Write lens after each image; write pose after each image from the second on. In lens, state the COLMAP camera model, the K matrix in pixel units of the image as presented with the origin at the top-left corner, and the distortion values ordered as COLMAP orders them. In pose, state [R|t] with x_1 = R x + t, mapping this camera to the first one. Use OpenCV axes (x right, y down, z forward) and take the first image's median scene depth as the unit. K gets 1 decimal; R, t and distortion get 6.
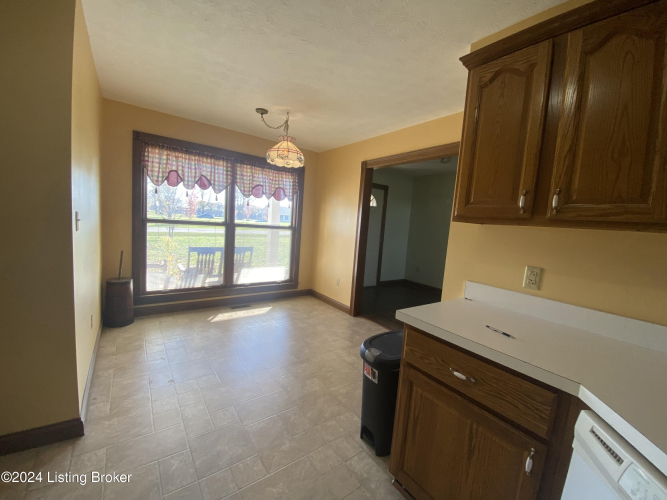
lens RADIAL K [[269.2, 0, 331.6], [0, 269.2, 247.7], [0, 0, 1]] dist [-0.008514, -0.001109]
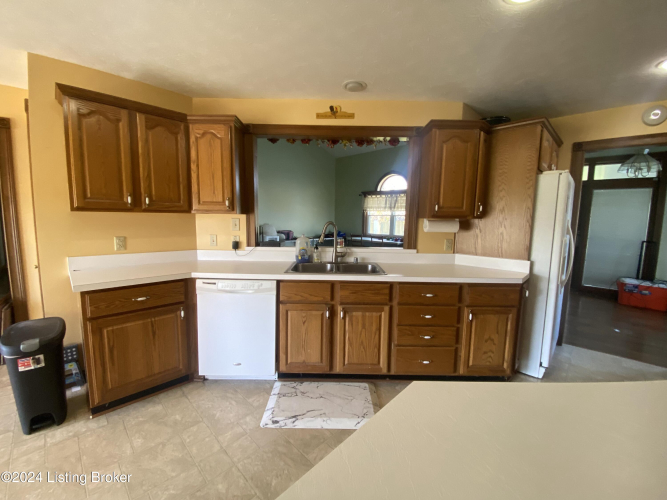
lens RADIAL K [[269.2, 0, 331.8], [0, 269.2, 246.4], [0, 0, 1]] dist [-0.008514, -0.001109]
pose [[-0.140555, -0.187877, 0.972084, -1.198402], [0.064361, 0.978020, 0.198330, -0.128835], [-0.987979, 0.090440, -0.125374, -0.068267]]
